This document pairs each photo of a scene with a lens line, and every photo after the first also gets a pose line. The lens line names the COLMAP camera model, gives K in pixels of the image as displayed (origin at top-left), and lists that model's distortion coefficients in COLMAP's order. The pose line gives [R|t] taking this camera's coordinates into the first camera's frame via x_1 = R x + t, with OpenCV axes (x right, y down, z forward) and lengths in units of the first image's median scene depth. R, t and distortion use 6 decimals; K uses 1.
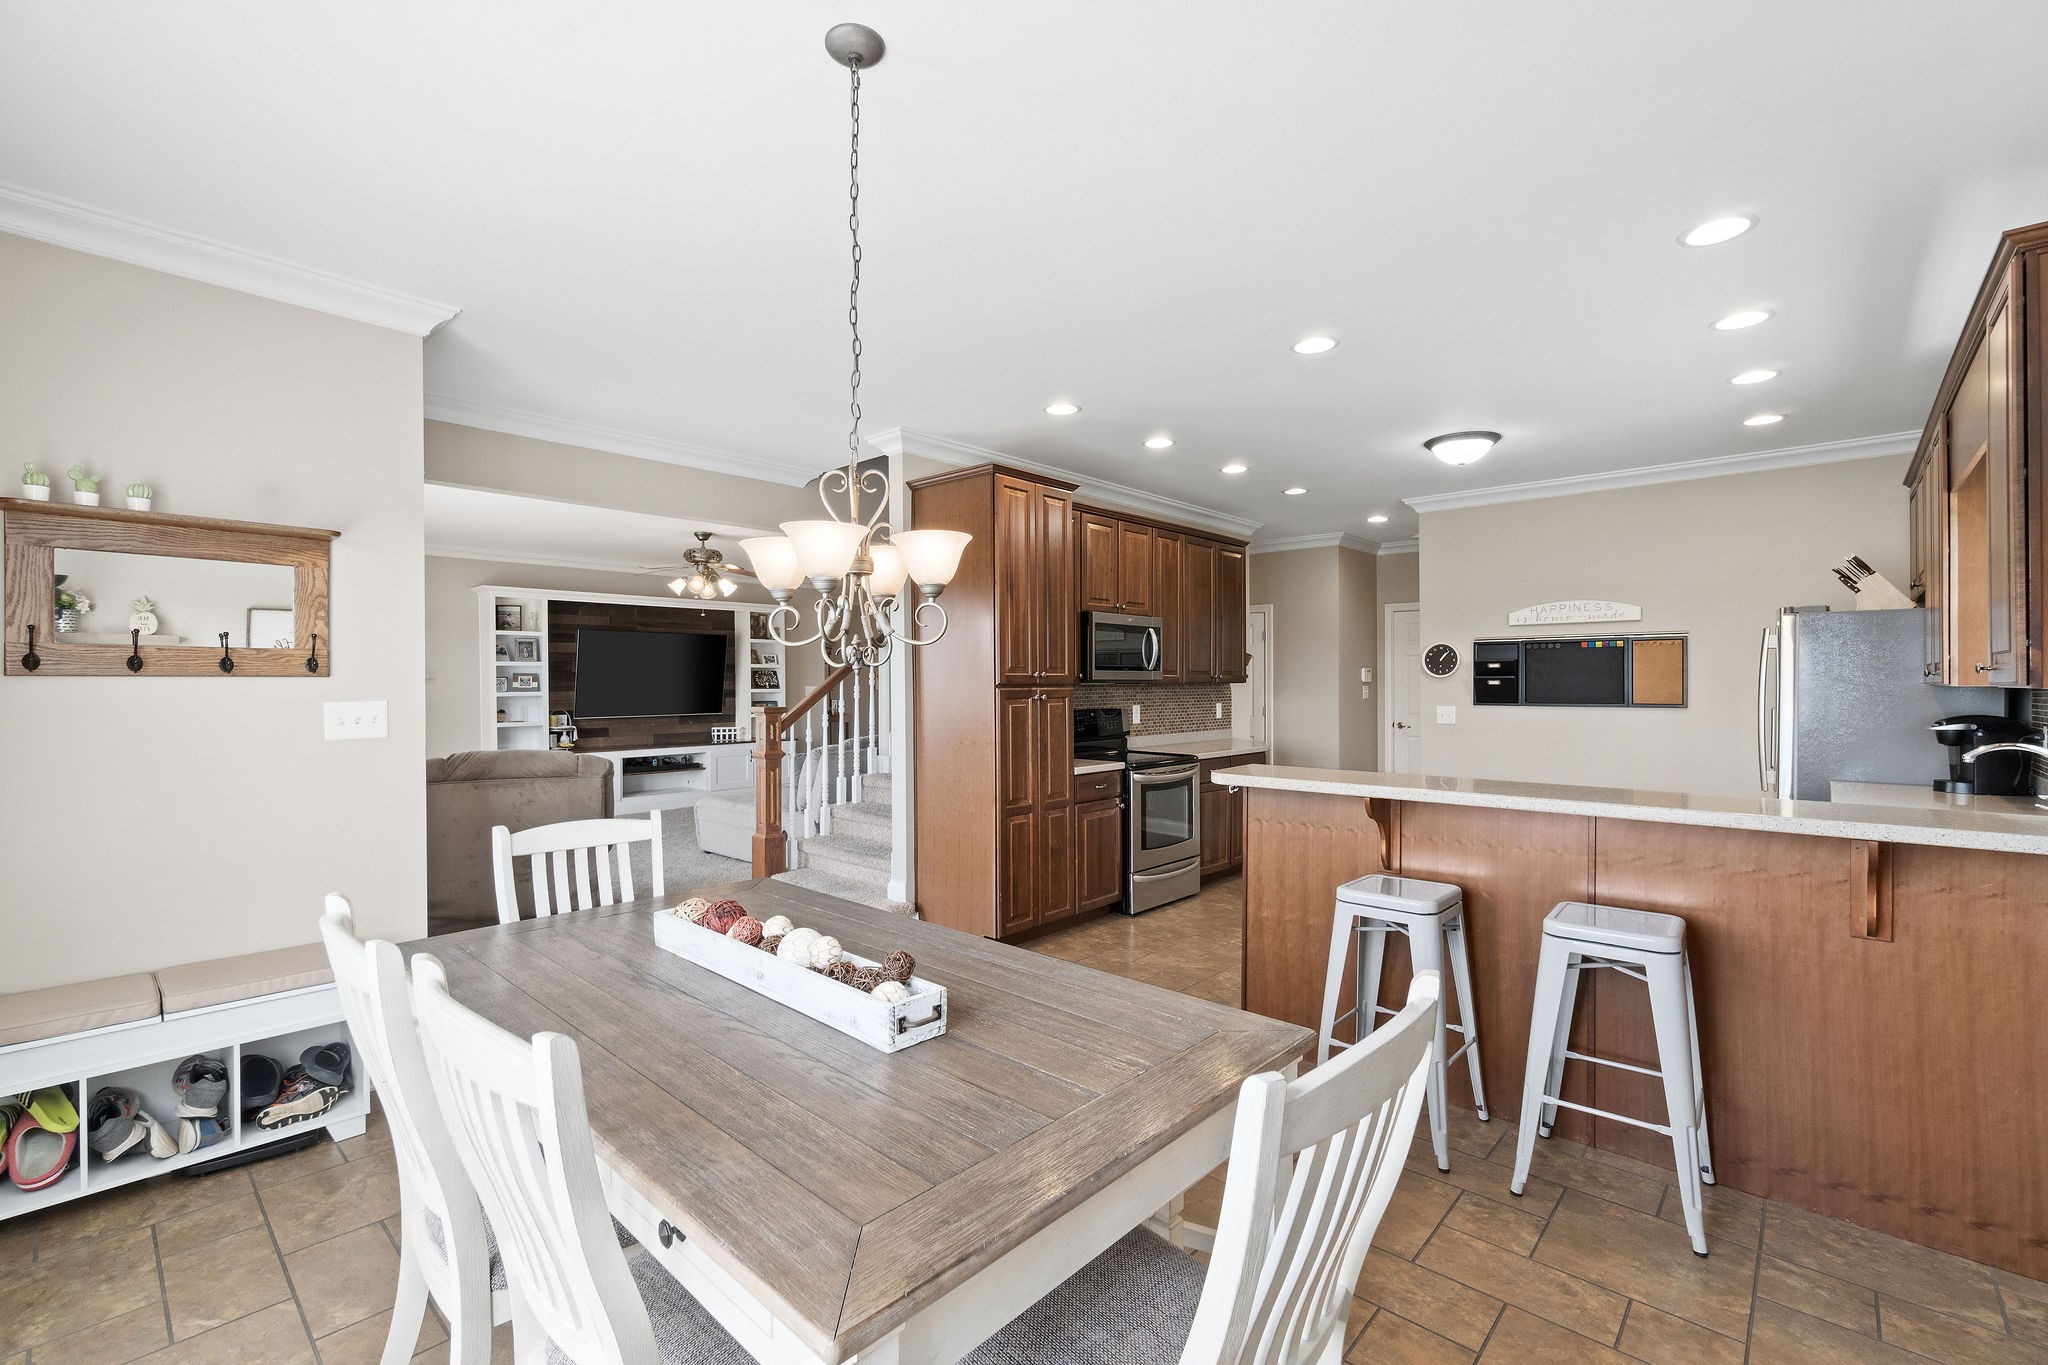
lens RADIAL K [[883.9, 0, 1030.0], [0, 883.9, 689.4], [0, 0, 1]] dist [-0.001011, 0.000604]
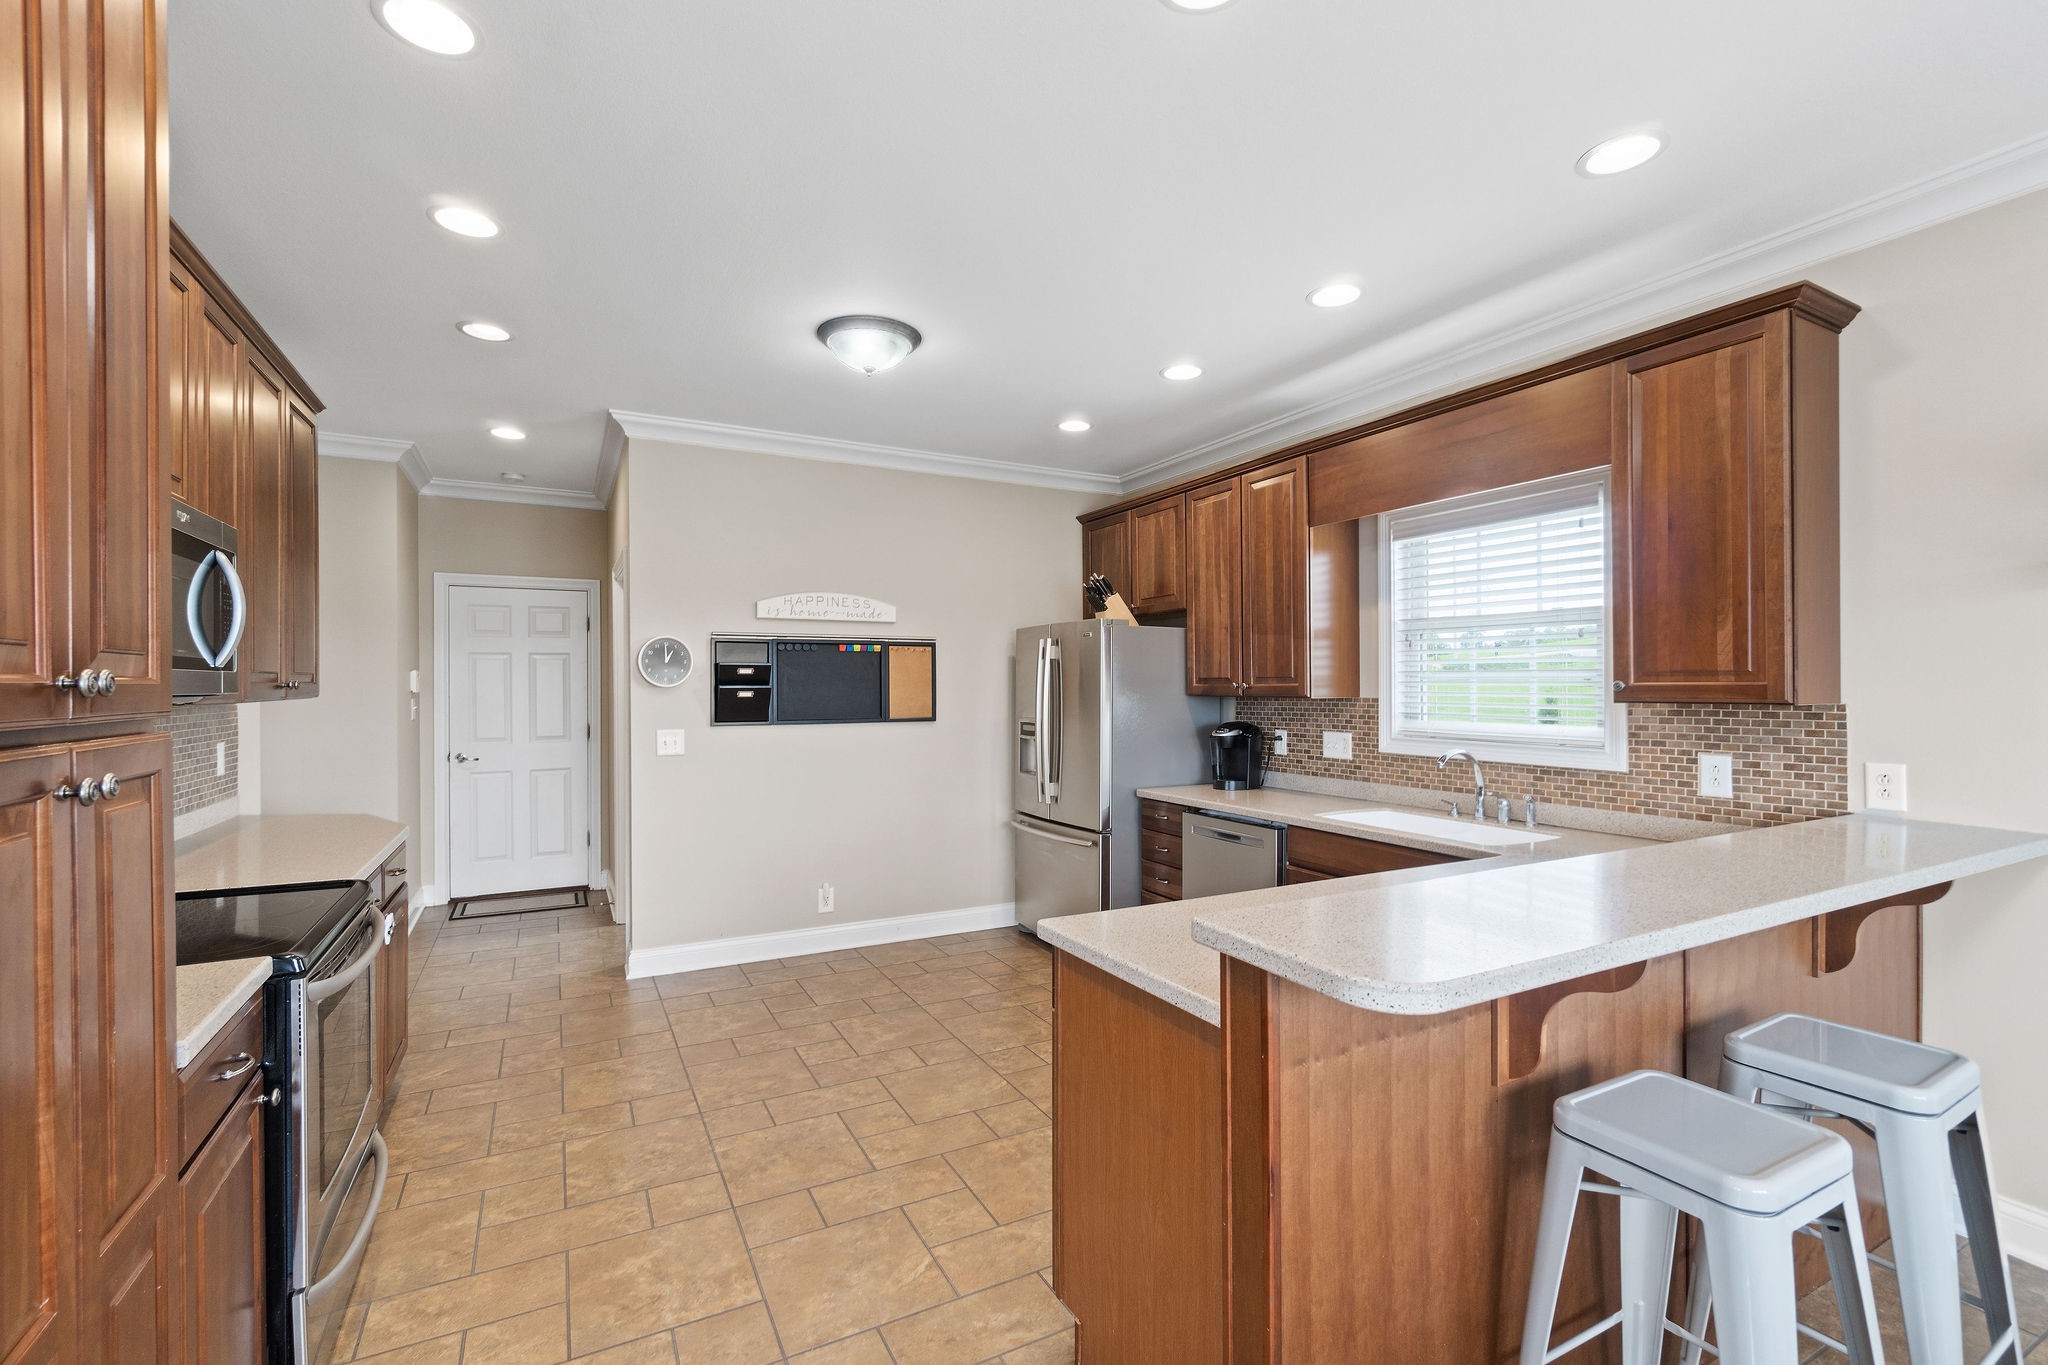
lens RADIAL K [[883.9, 0, 1003.5], [0, 883.9, 685.5], [0, 0, 1]] dist [-0.001011, 0.000604]
pose [[0.348854, 0.001830, 0.937175, -0.097131], [0.007806, 0.999958, -0.004858, -0.011216], [-0.937145, 0.009010, 0.348825, 0.623840]]
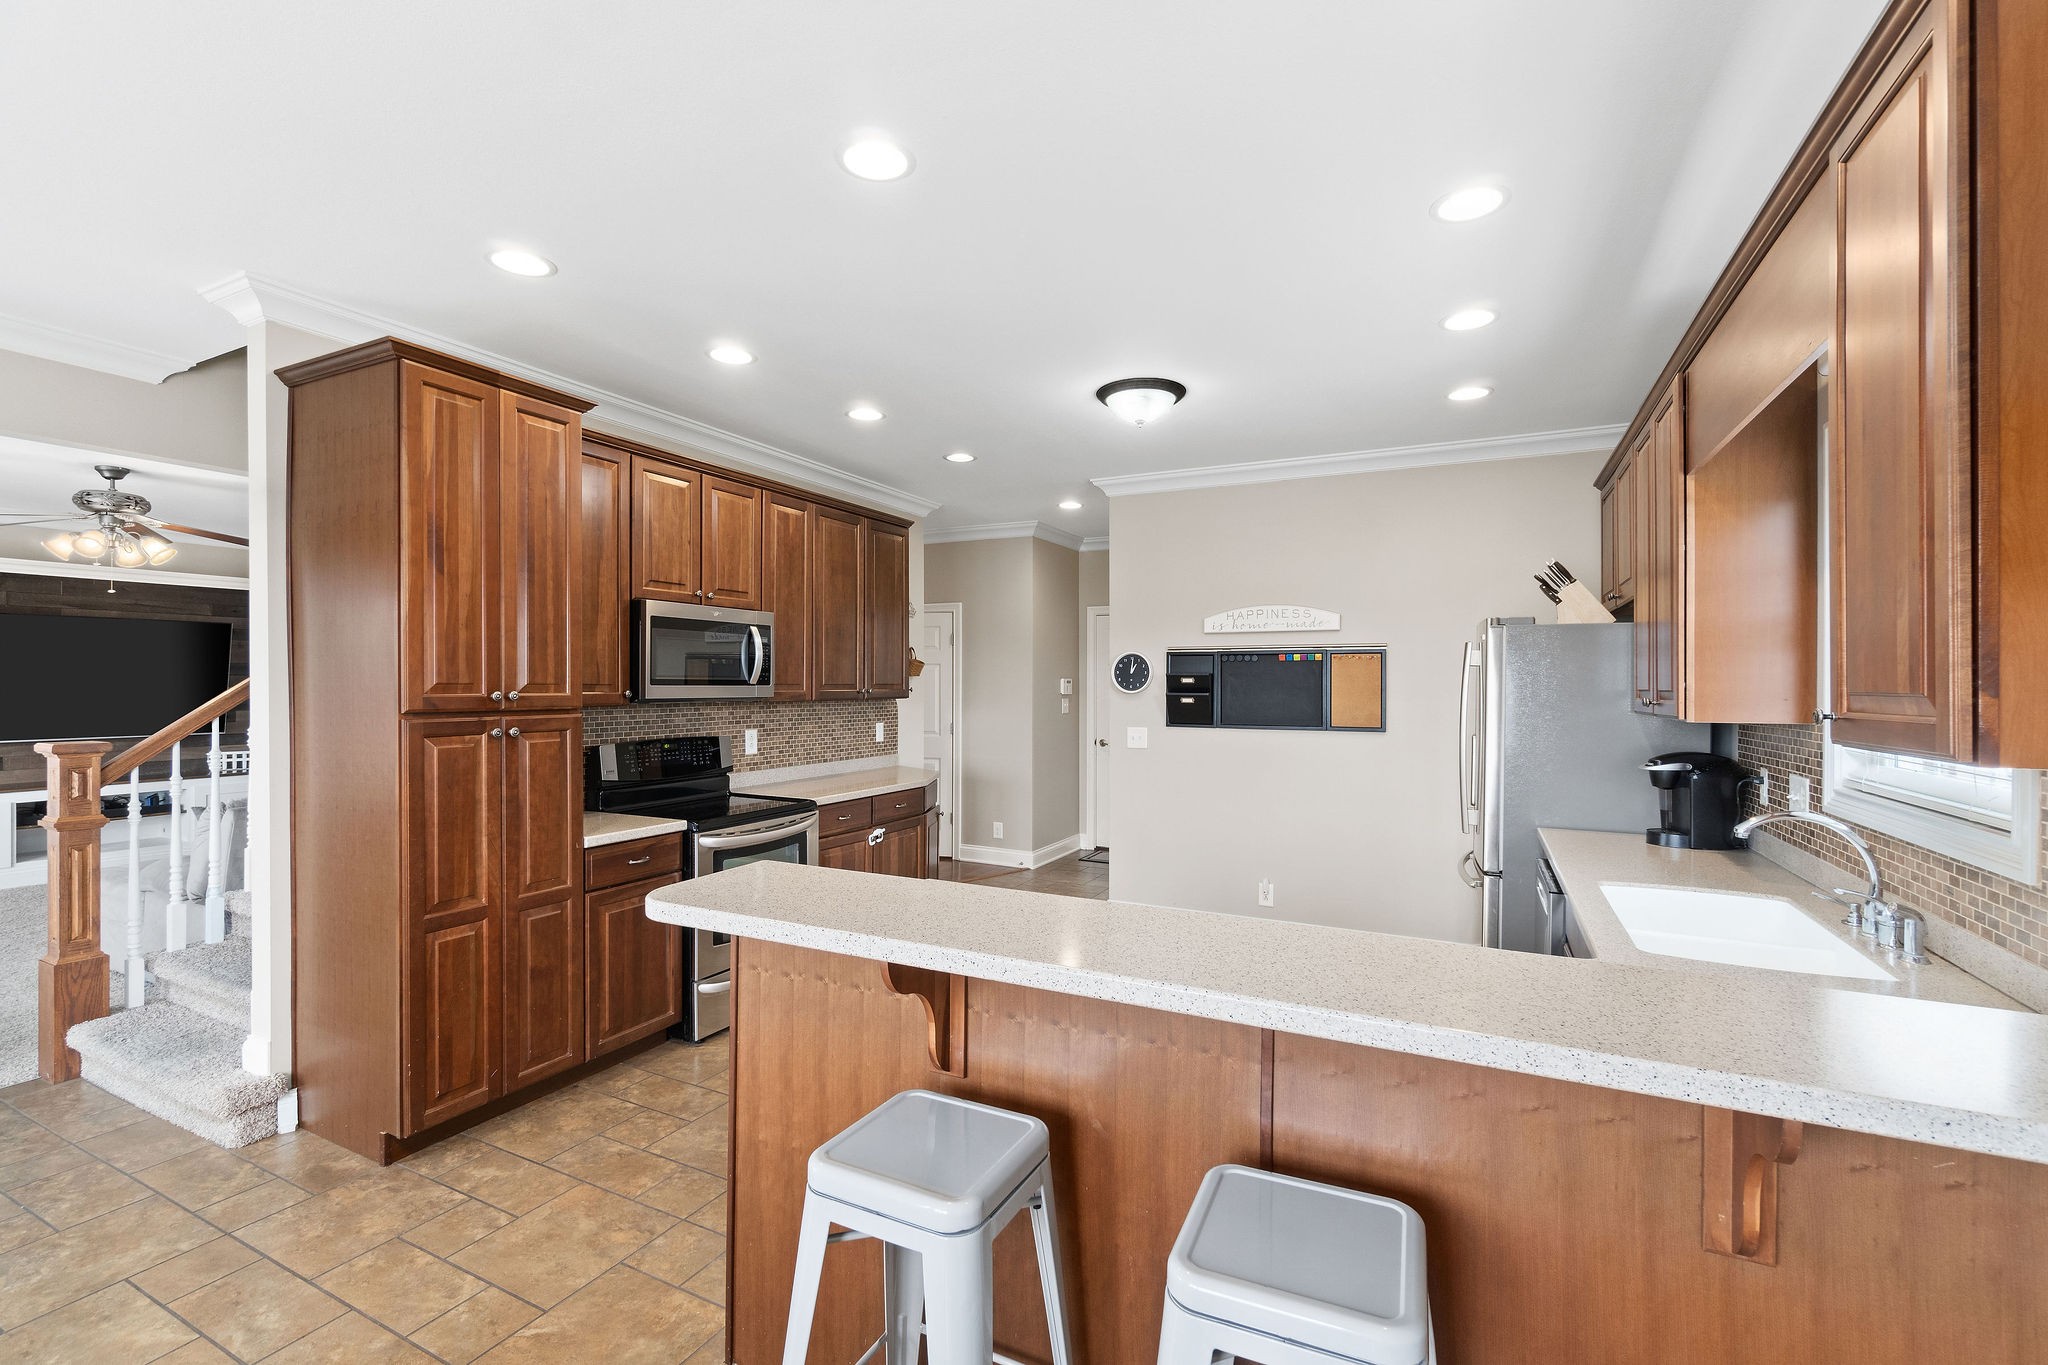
lens RADIAL K [[883.9, 0, 1032.6], [0, 883.9, 691.5], [0, 0, 1]] dist [-0.001011, 0.000604]
pose [[0.962461, 0.003554, 0.271396, 0.174970], [-0.003982, 0.999992, 0.001027, -0.018811], [-0.271390, -0.002069, 0.962467, 0.259419]]
